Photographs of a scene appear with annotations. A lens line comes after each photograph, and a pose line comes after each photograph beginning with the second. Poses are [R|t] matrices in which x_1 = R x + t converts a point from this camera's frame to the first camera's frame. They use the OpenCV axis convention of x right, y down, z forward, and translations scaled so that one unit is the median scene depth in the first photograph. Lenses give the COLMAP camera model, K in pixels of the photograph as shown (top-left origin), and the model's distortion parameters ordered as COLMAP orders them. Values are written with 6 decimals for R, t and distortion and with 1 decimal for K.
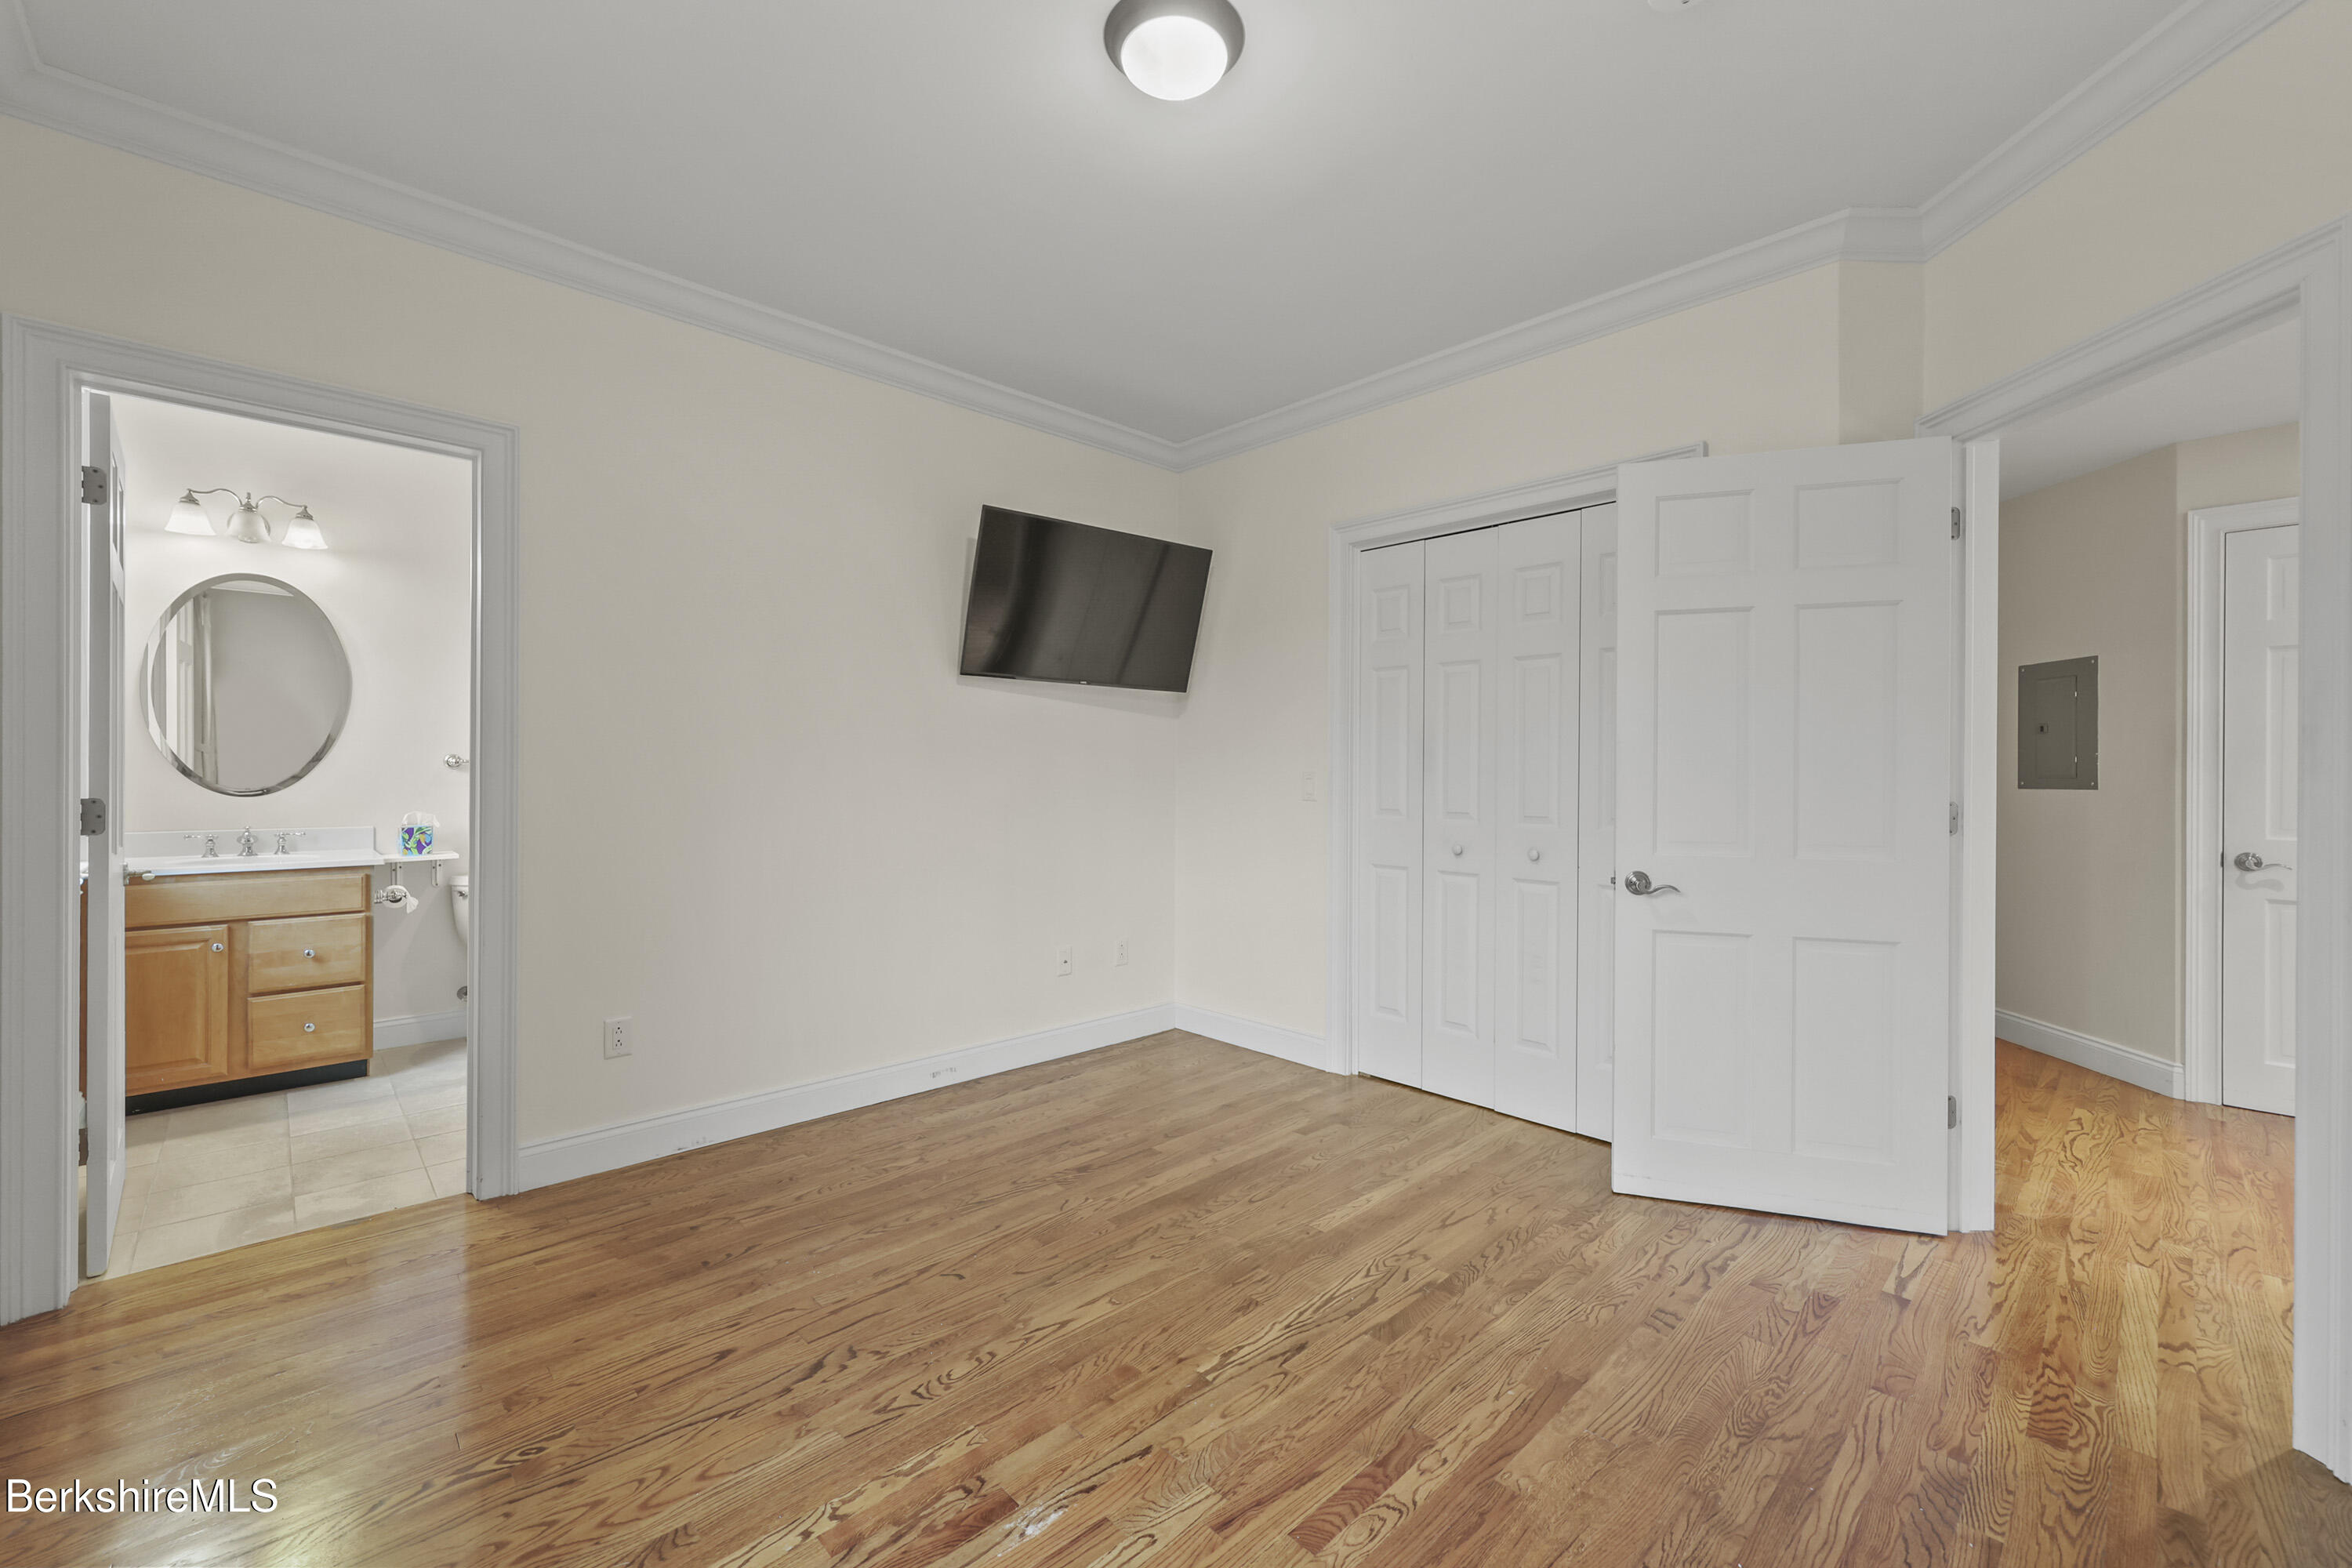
lens RADIAL K [[951.1, 0, 1181.2], [0, 951.1, 774.5], [0, 0, 1]] dist [-0.001614, 0.000115]
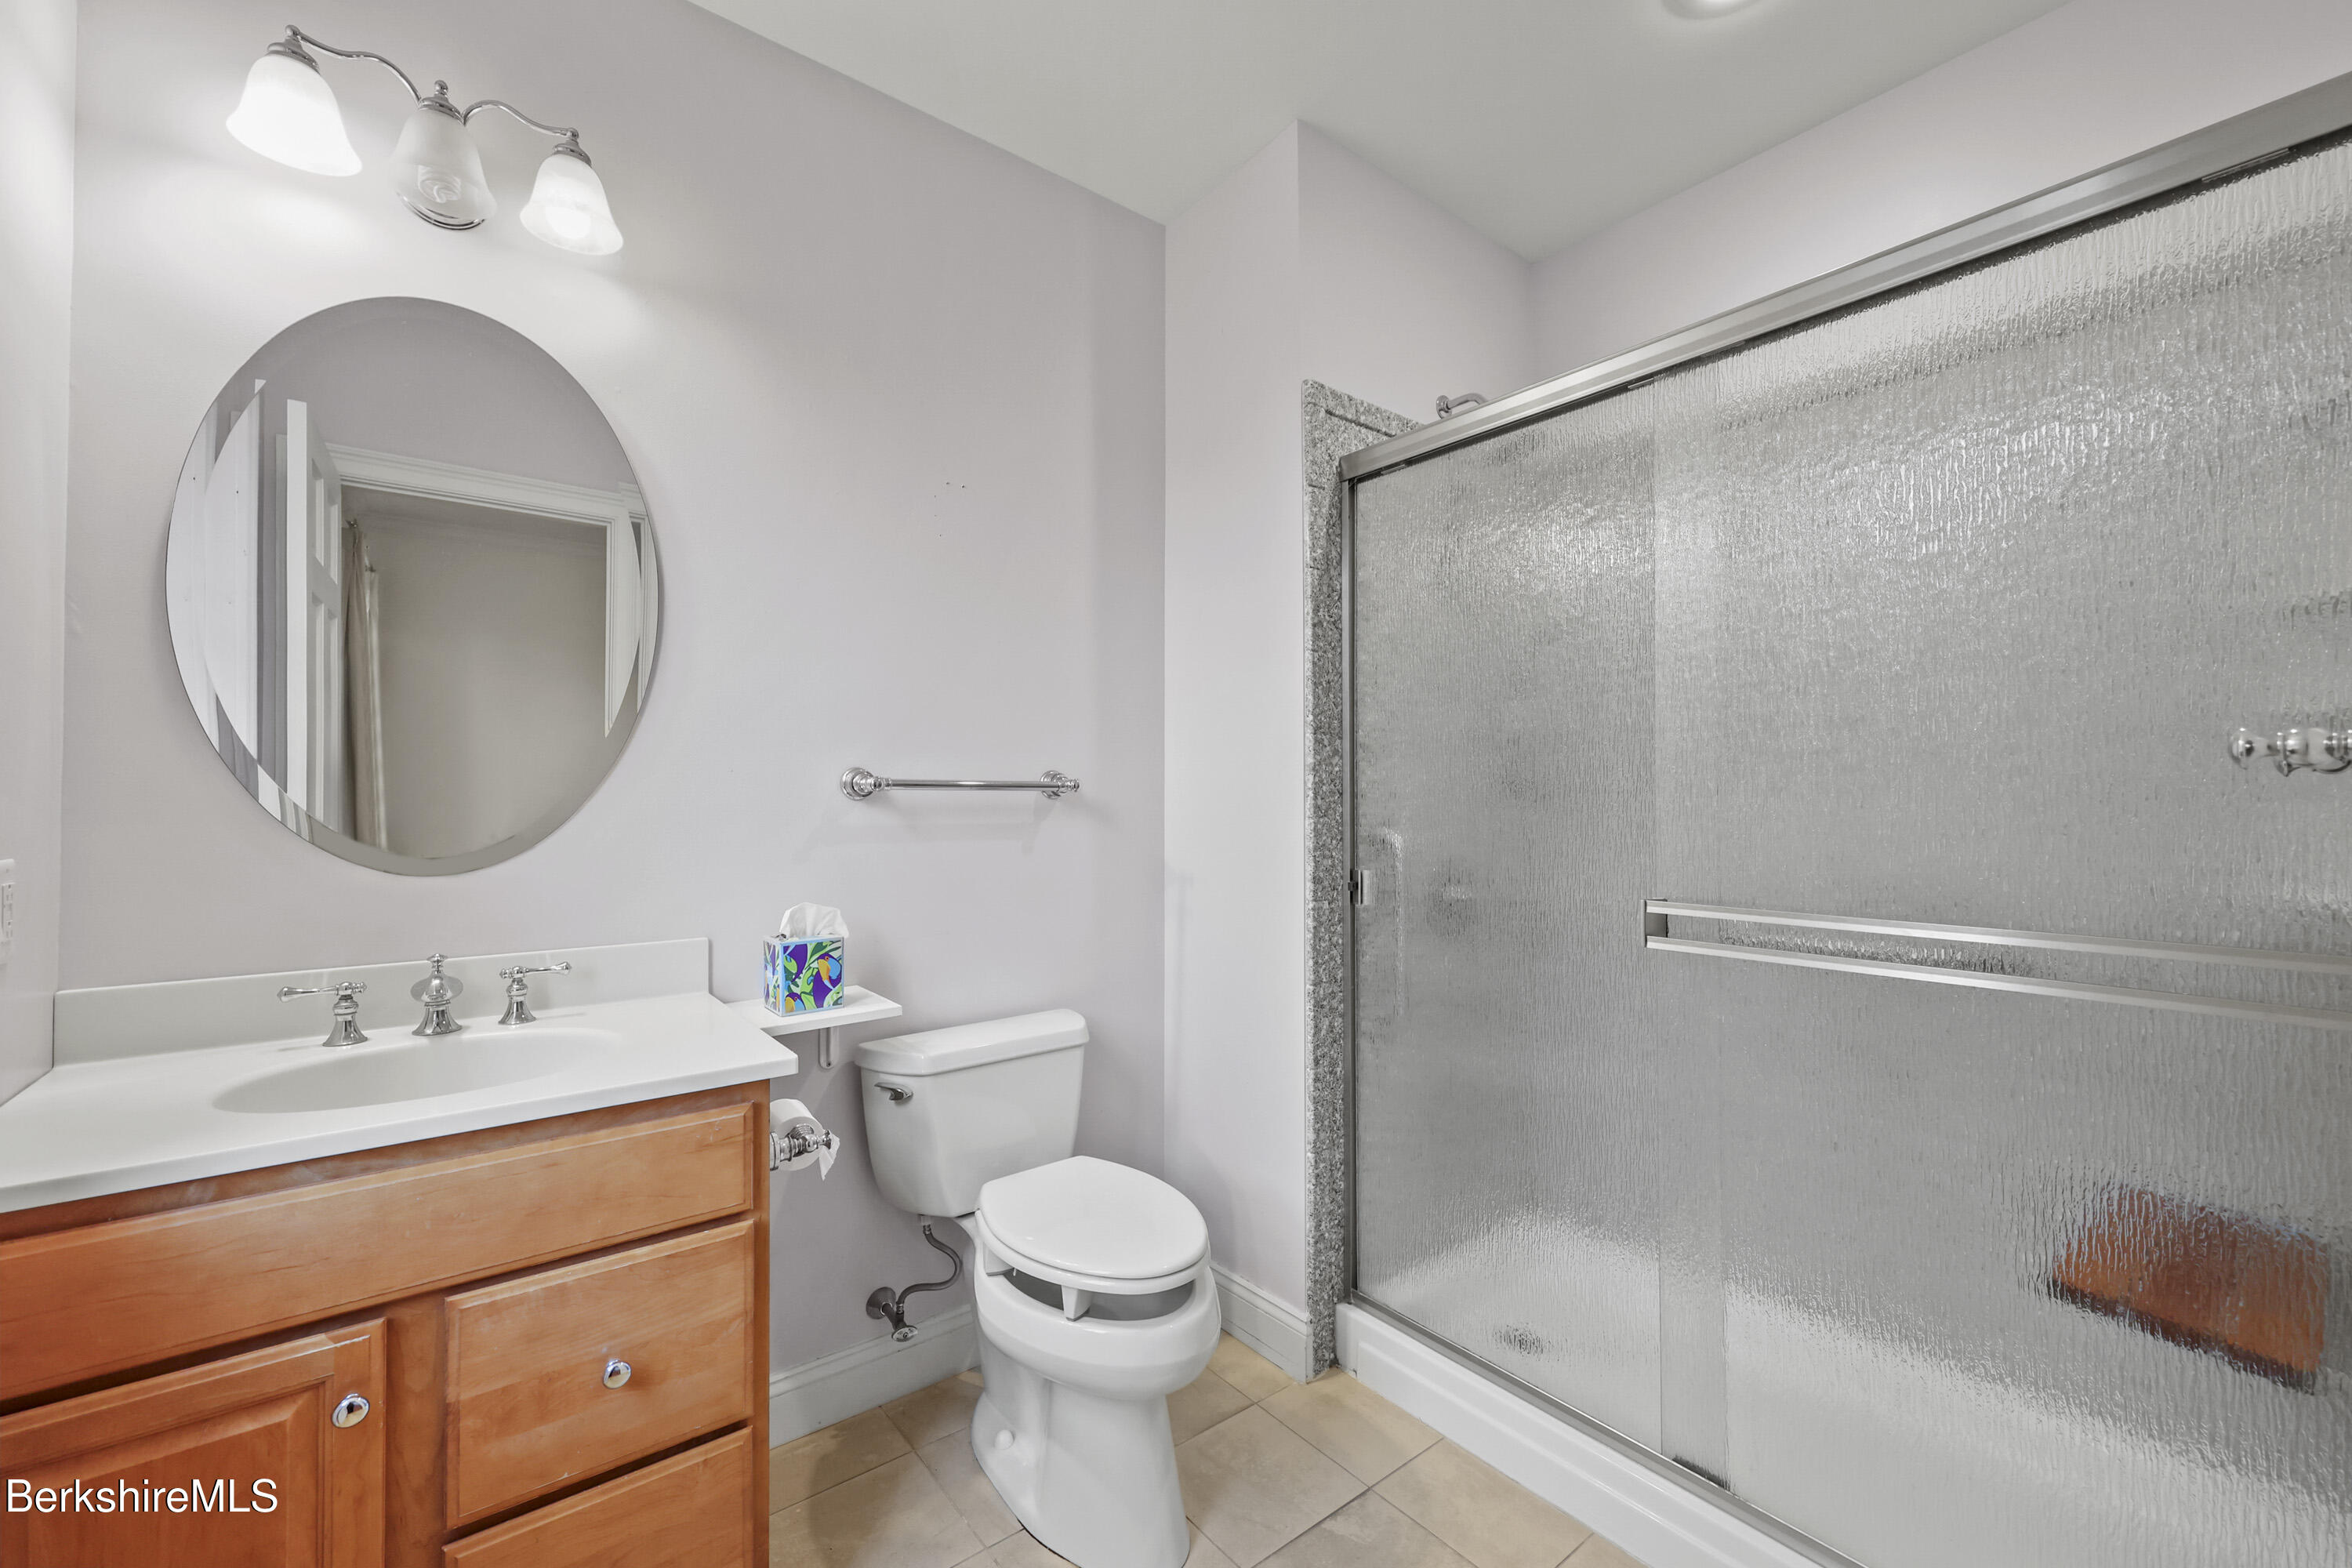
lens RADIAL K [[951.1, 0, 1184.4], [0, 951.1, 794.4], [0, 0, 1]] dist [-0.001614, 0.000115]
pose [[0.994994, -0.007344, -0.099667, -0.472674], [0.006341, 0.999926, -0.010375, -0.002660], [0.099736, 0.009692, 0.994967, 0.475167]]
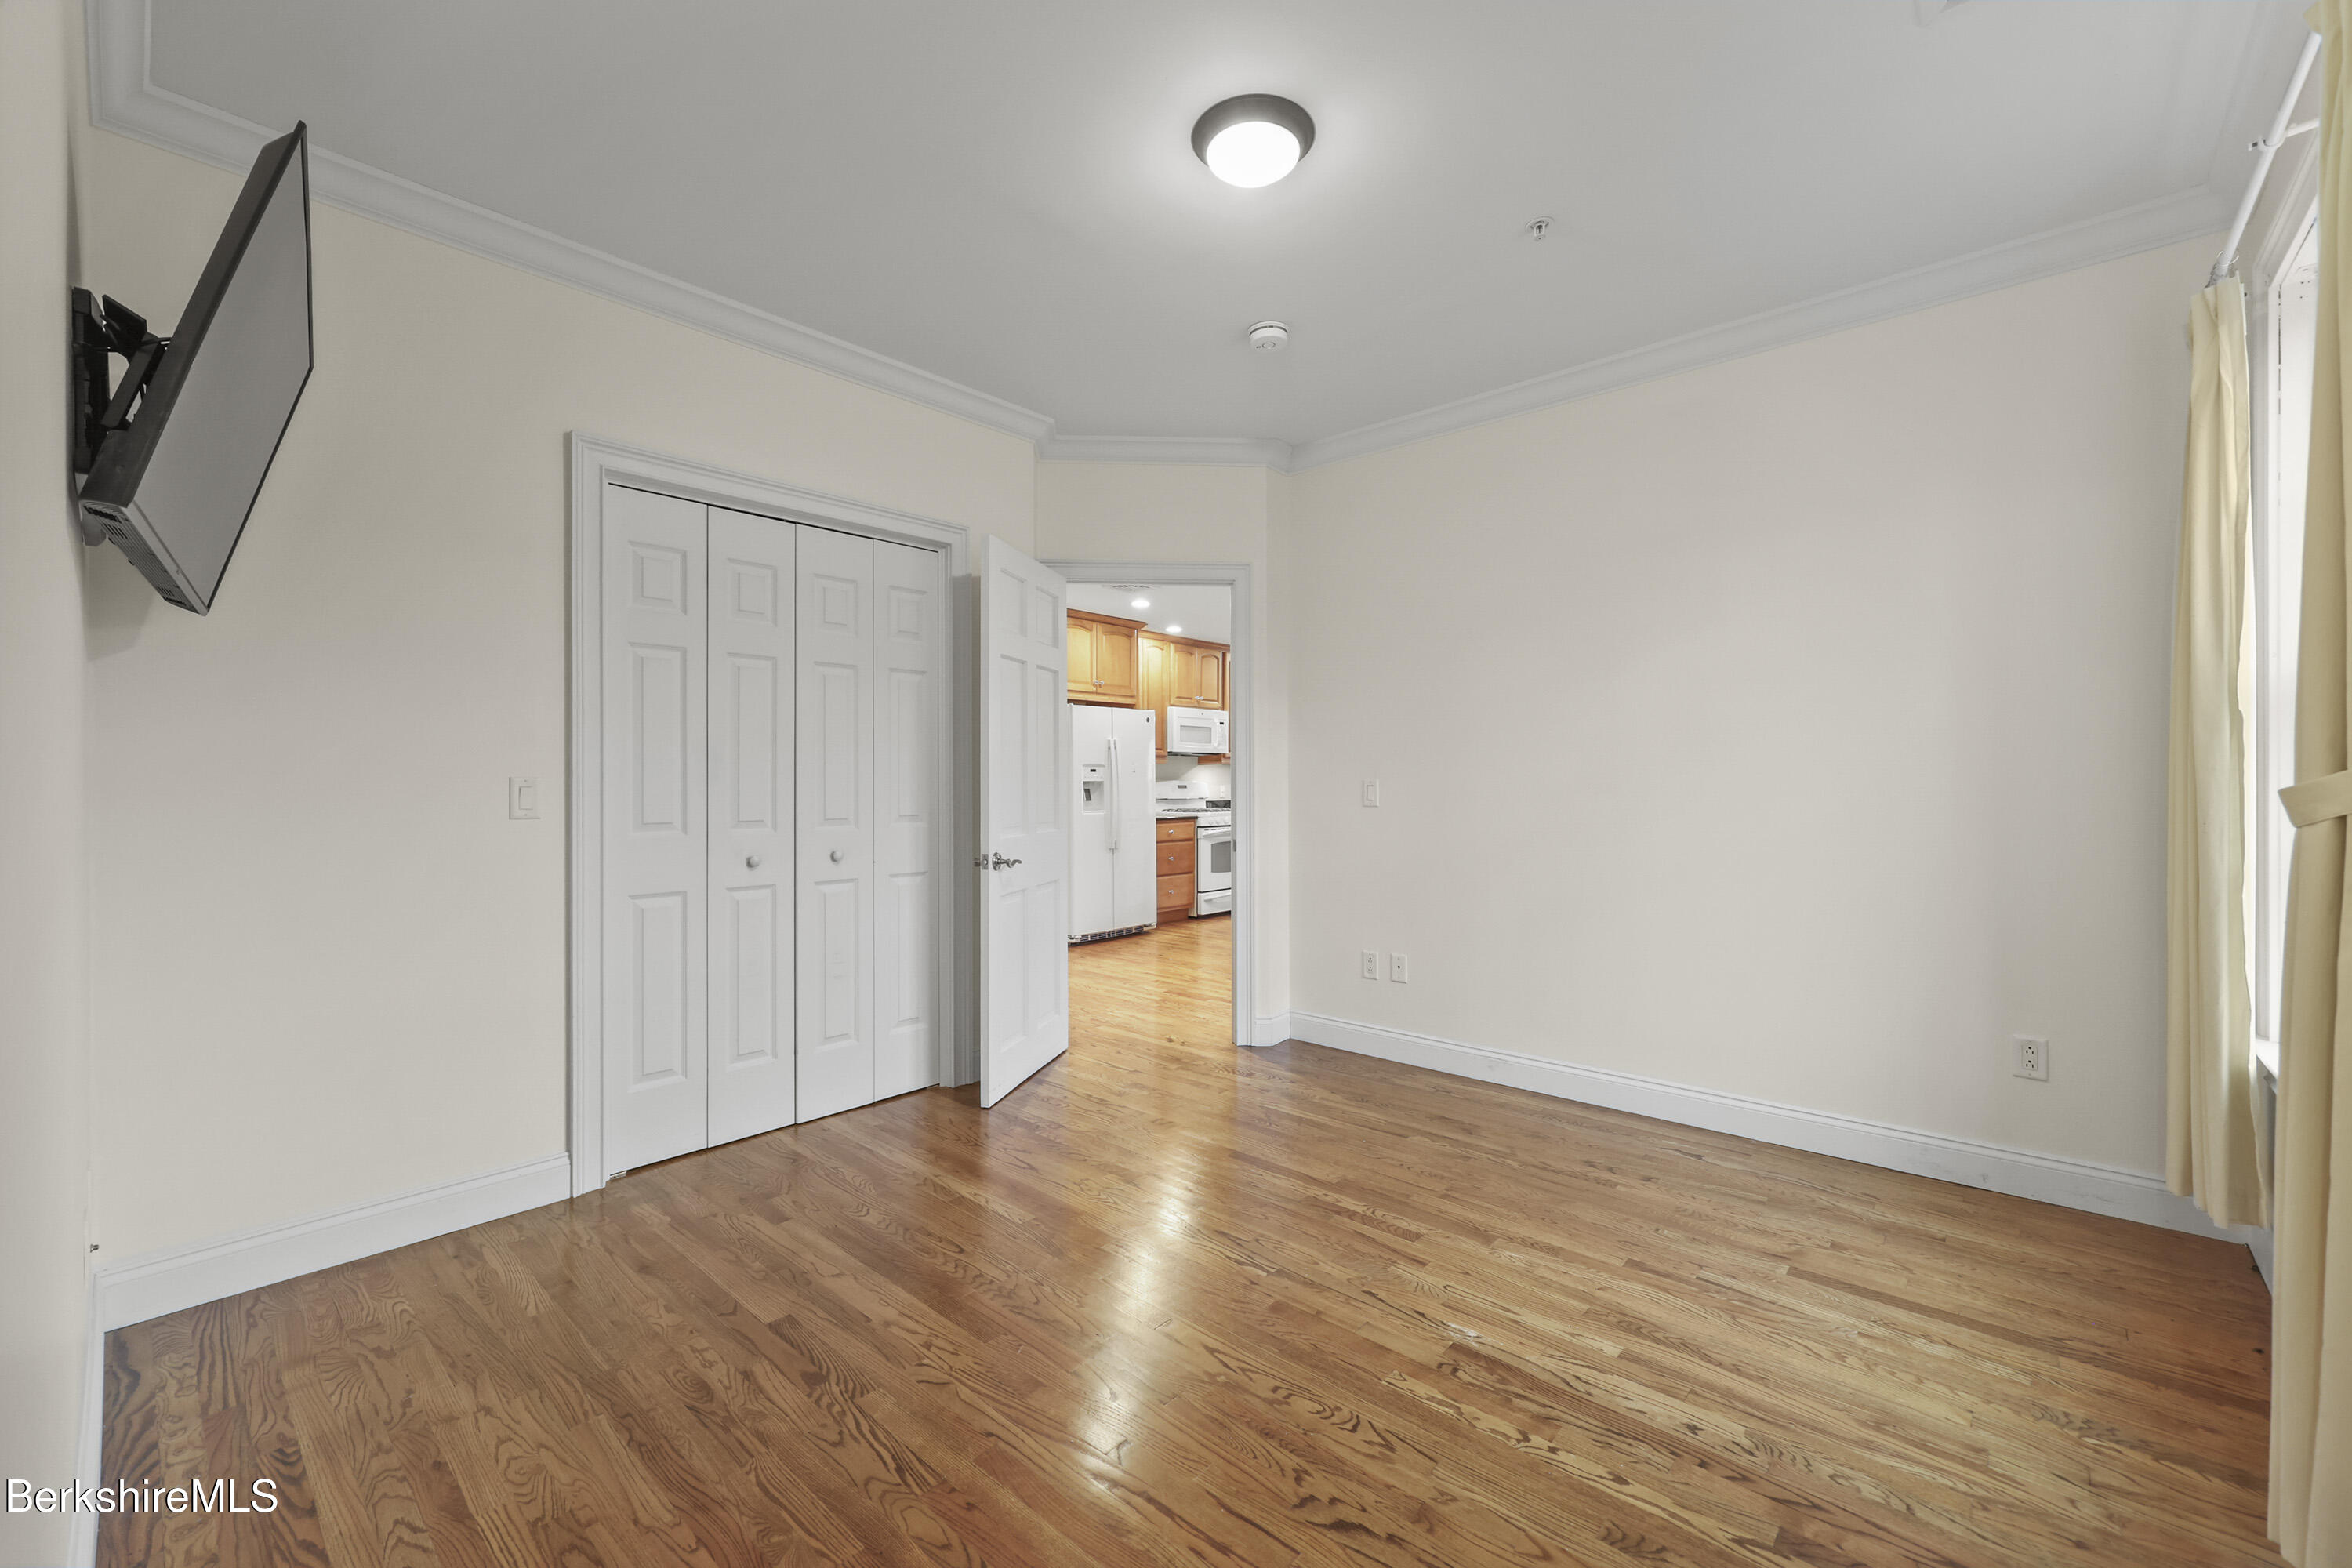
lens RADIAL K [[951.1, 0, 1173.9], [0, 951.1, 773.8], [0, 0, 1]] dist [-0.001614, 0.000115]
pose [[-0.068828, -0.000649, 0.997628, -1.389774], [0.005661, 0.999983, 0.001041, -0.006228], [-0.997612, 0.005719, -0.068823, 1.421321]]
